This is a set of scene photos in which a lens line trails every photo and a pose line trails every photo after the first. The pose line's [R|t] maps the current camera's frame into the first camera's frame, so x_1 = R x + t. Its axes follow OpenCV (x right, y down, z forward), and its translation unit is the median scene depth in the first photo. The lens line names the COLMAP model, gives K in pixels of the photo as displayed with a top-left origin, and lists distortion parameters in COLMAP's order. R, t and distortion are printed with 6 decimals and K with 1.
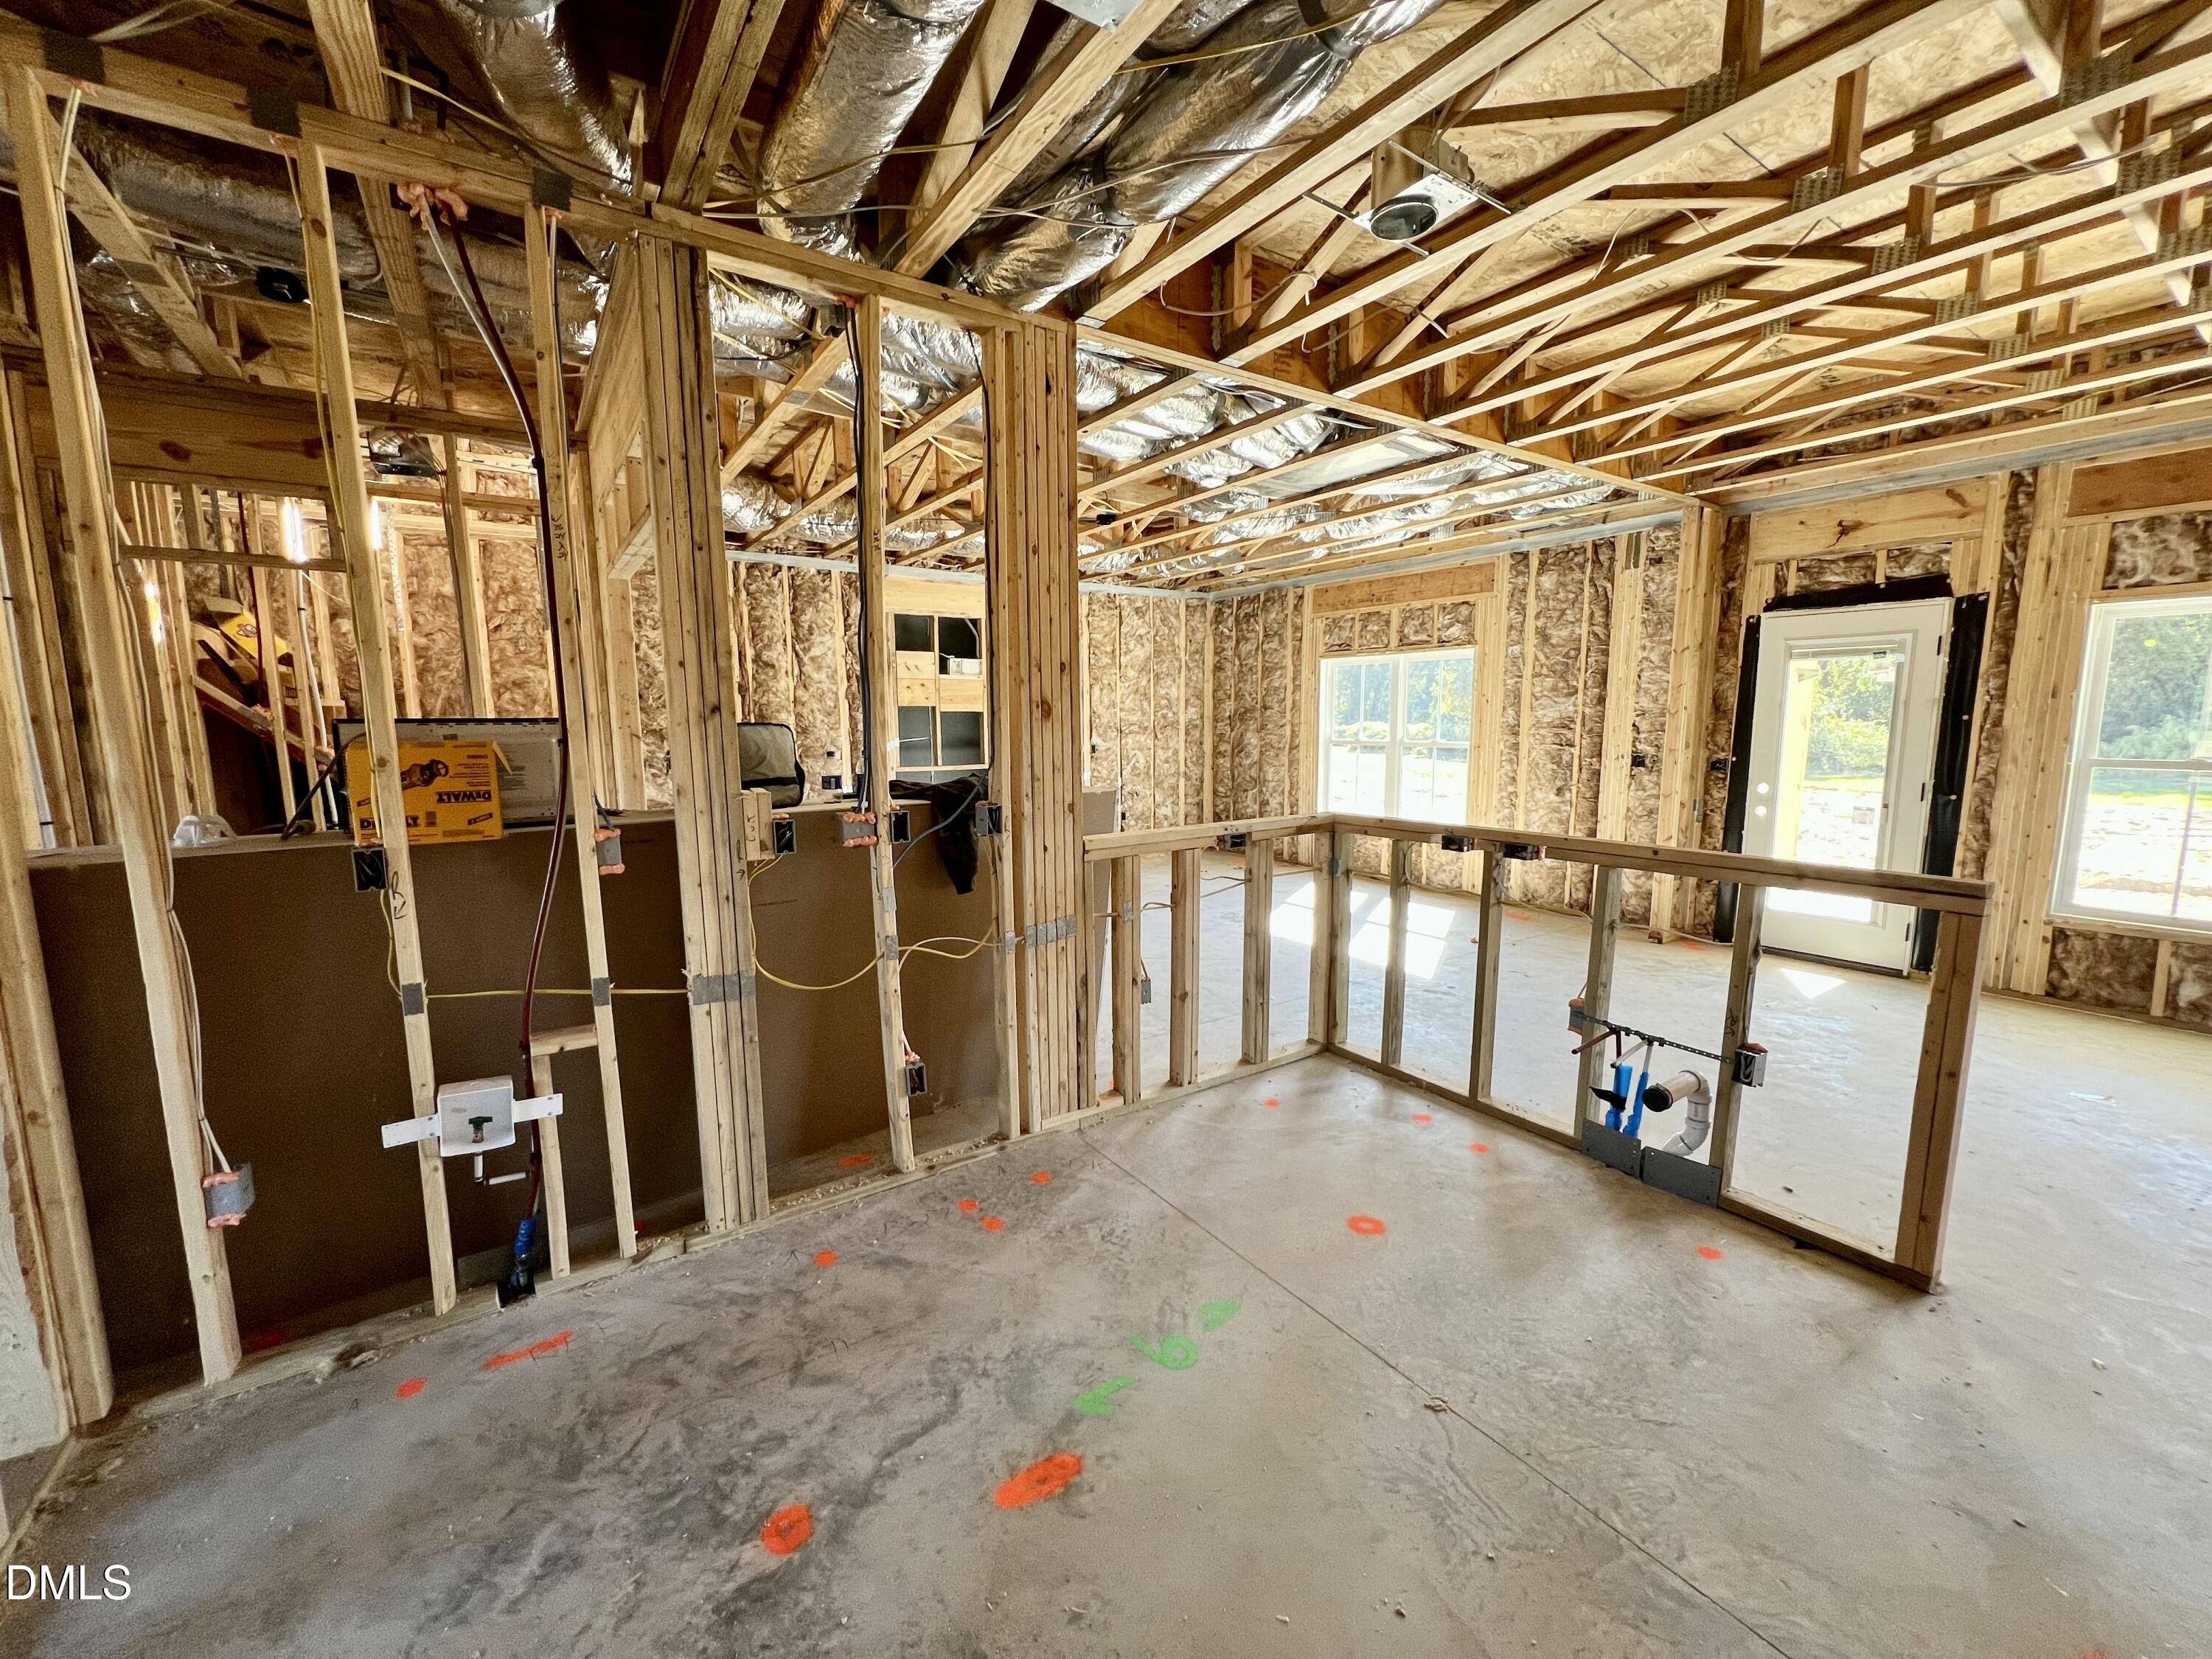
lens RADIAL K [[882.8, 0, 1101.1], [0, 882.8, 833.9], [0, 0, 1]] dist [-0.002462, 0.000438]
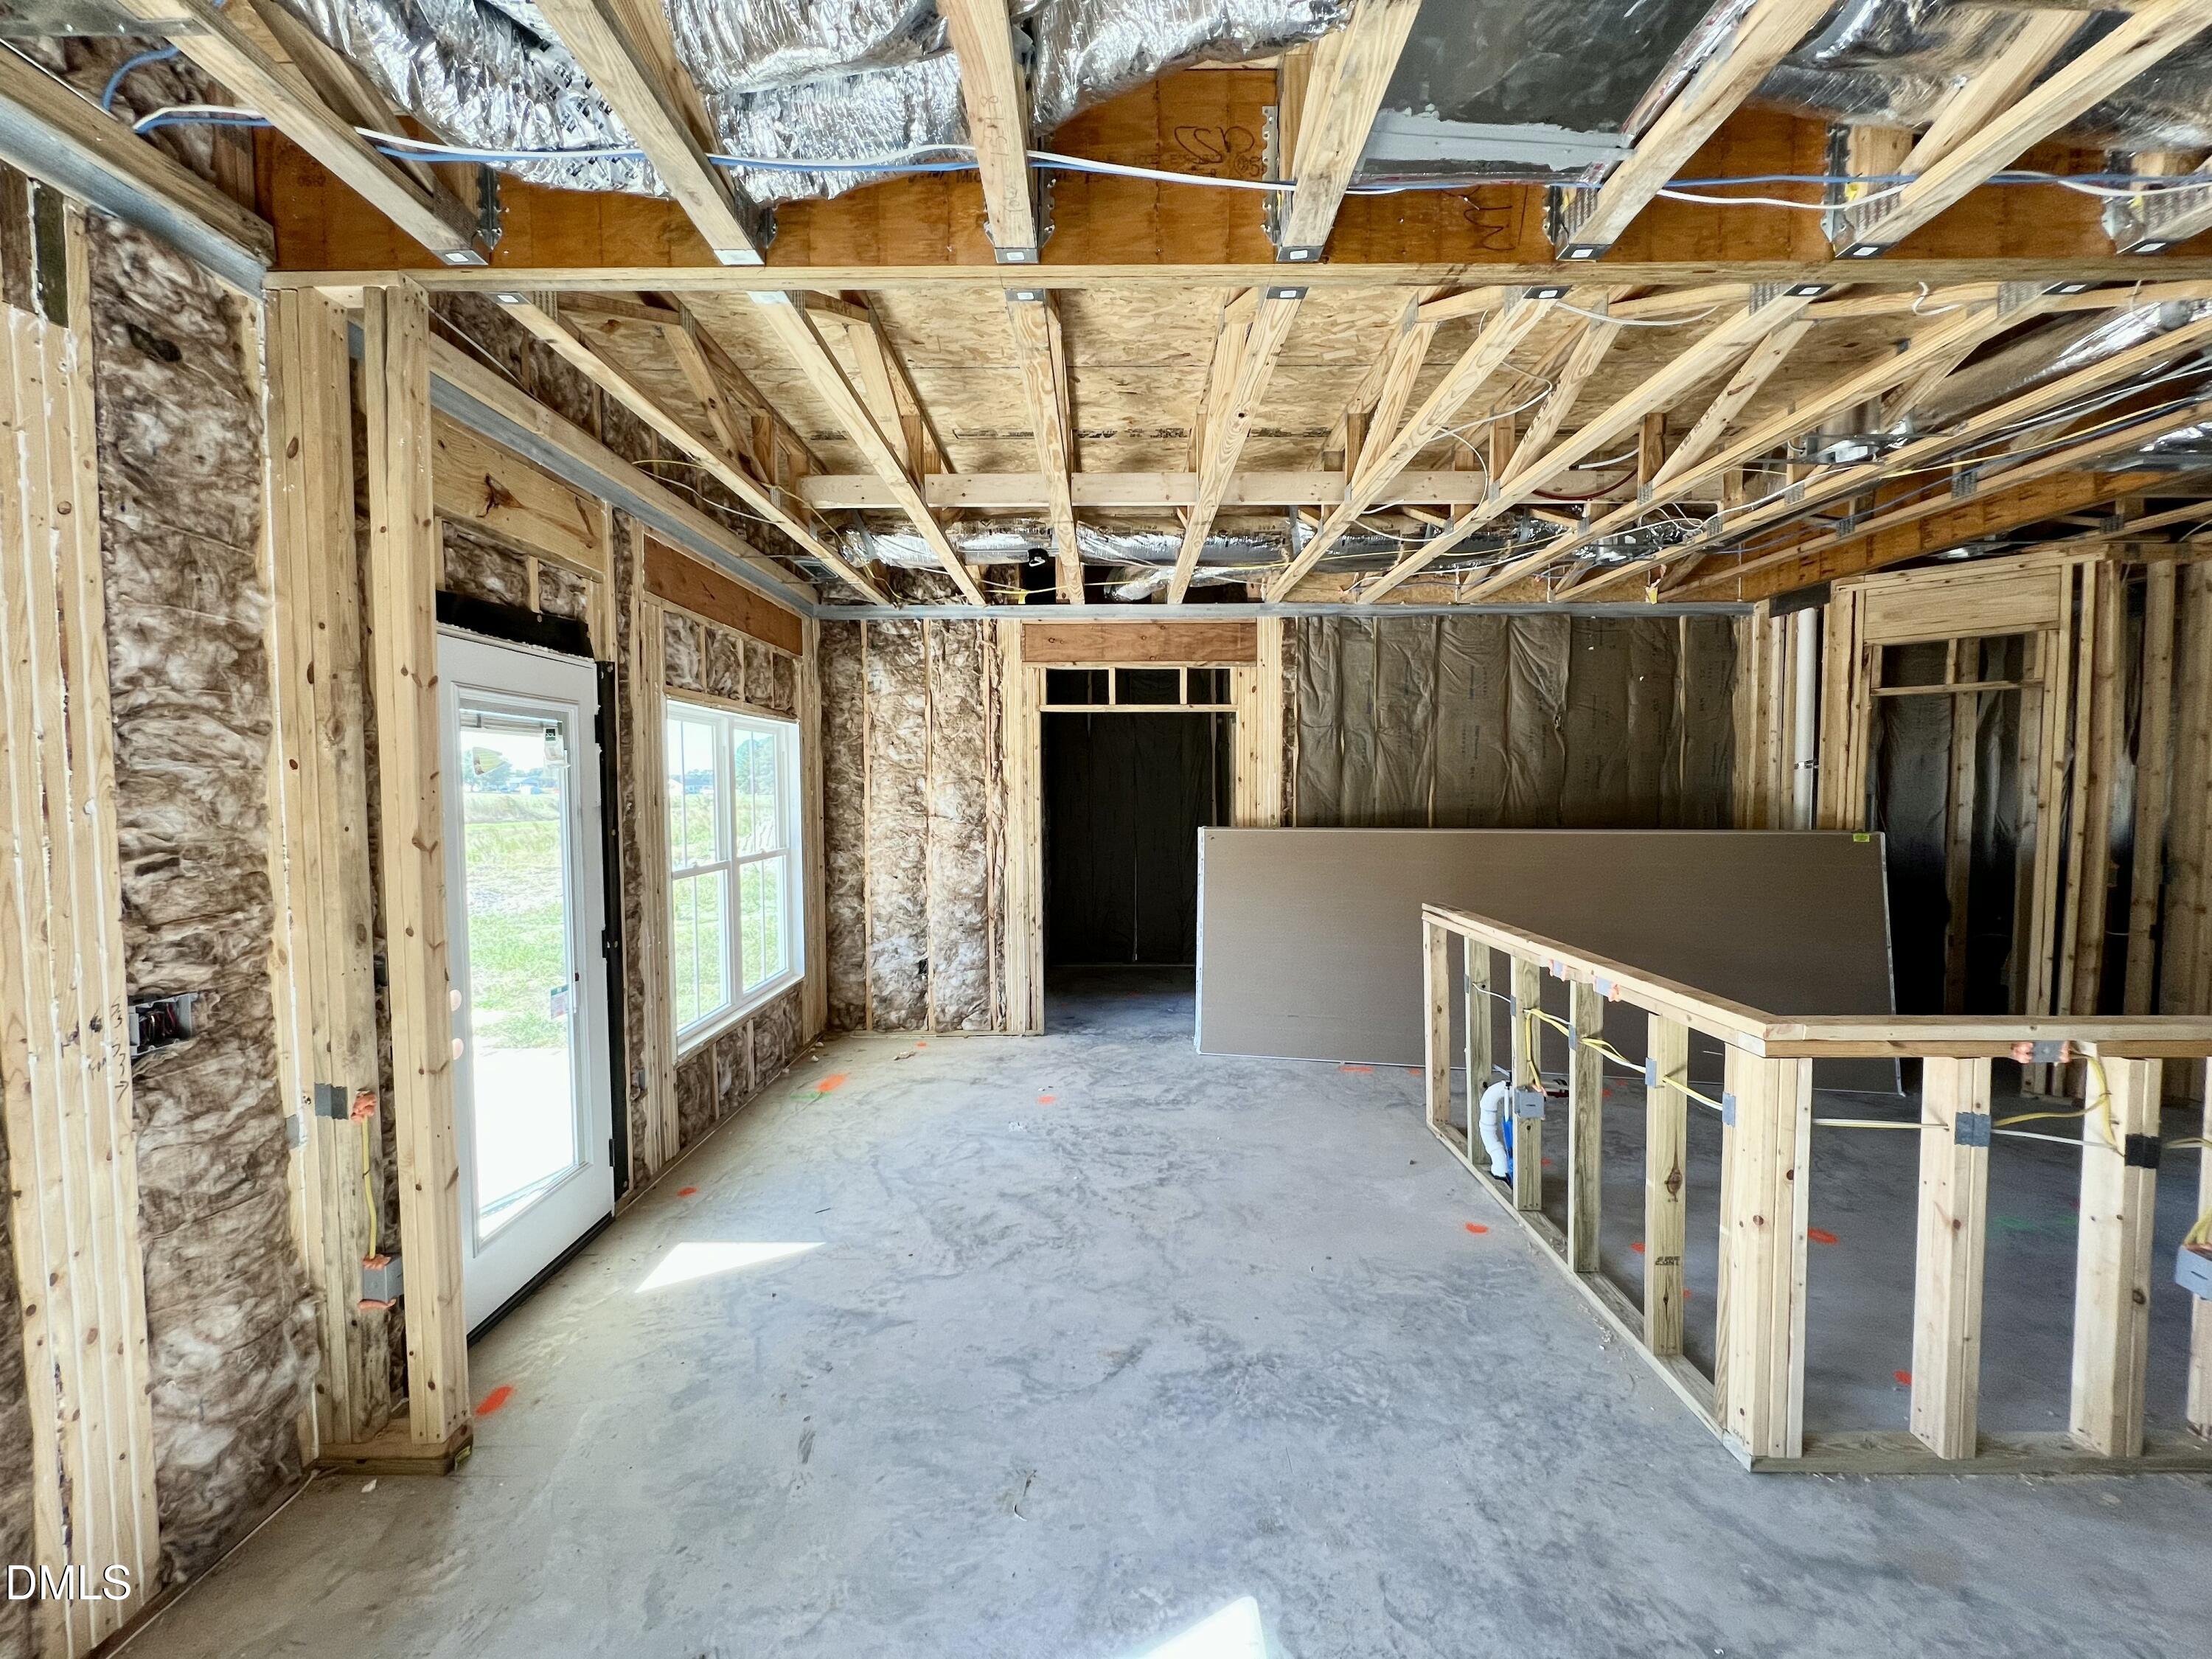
lens RADIAL K [[882.8, 0, 1101.1], [0, 882.8, 832.4], [0, 0, 1]] dist [-0.002462, 0.000438]
pose [[-0.825095, -0.019024, 0.564674, 0.168718], [0.085476, 0.983726, 0.158039, -0.142518], [-0.558491, 0.178663, -0.810041, 0.915736]]
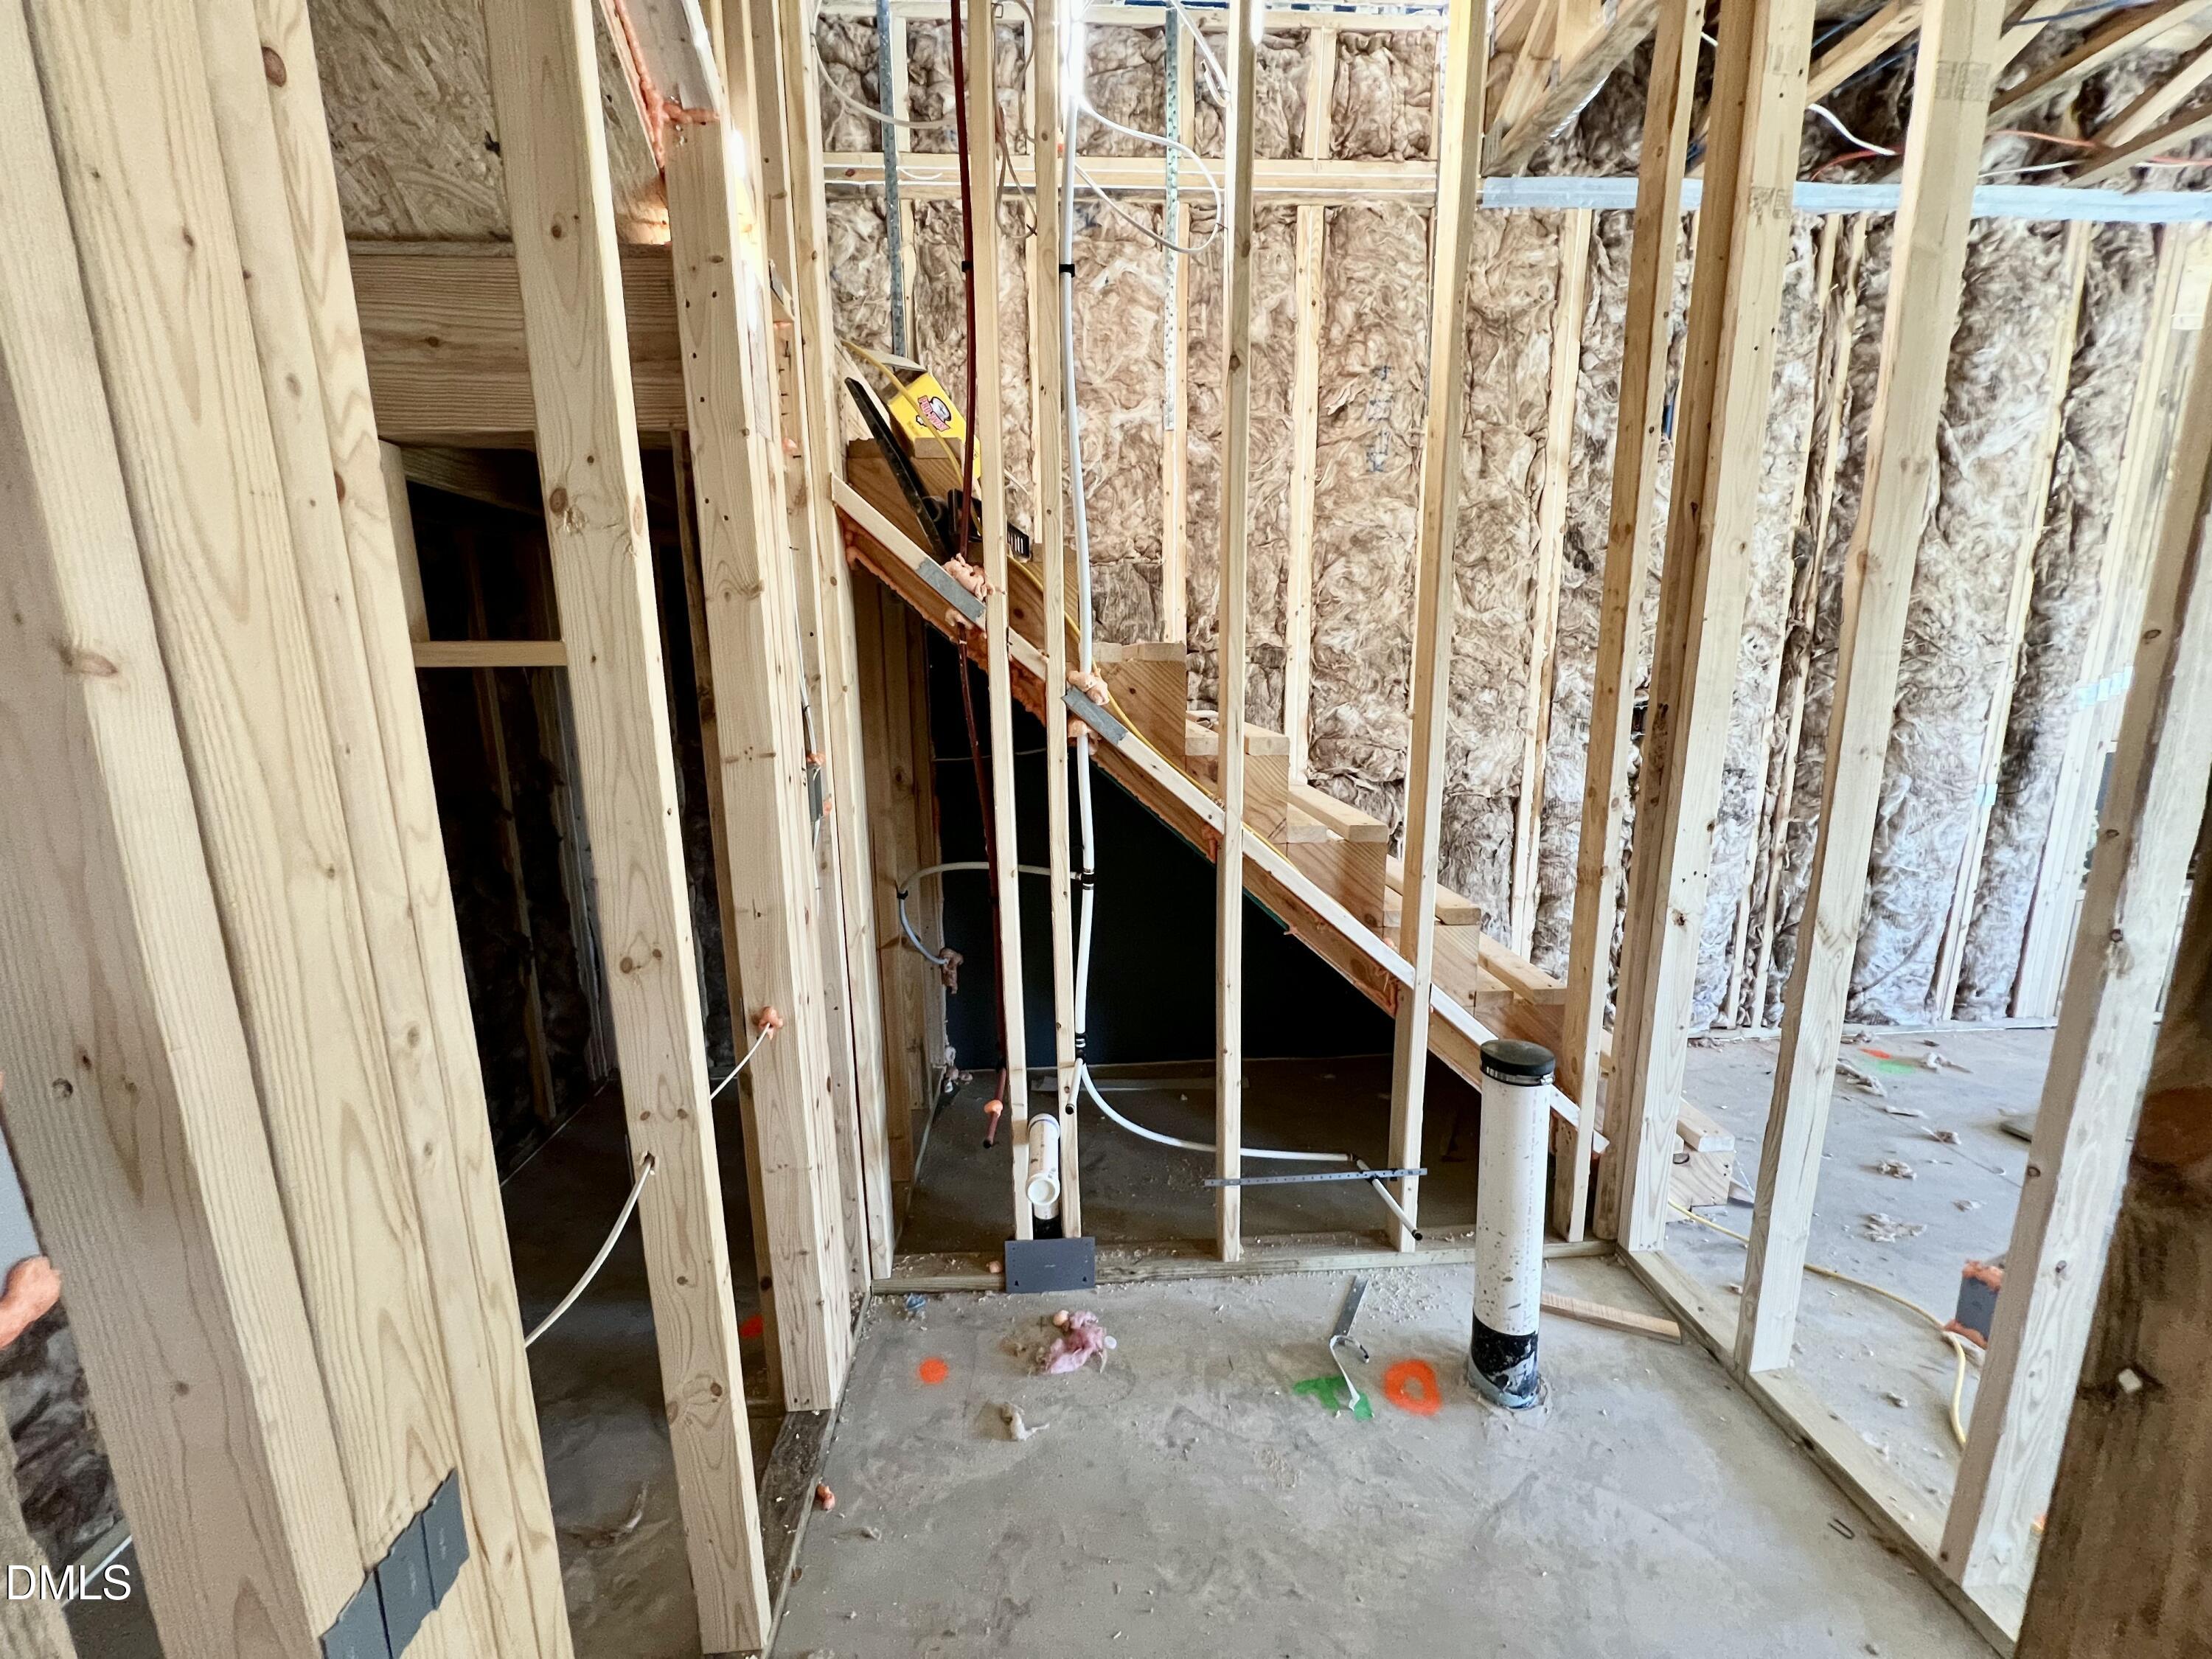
lens RADIAL K [[882.8, 0, 1096.1], [0, 882.8, 836.3], [0, 0, 1]] dist [-0.002462, 0.000438]
pose [[0.859550, 0.093634, -0.502400, -0.470903], [-0.060094, 0.994771, 0.082585, -0.042142], [0.507506, -0.040795, 0.860682, 0.467477]]
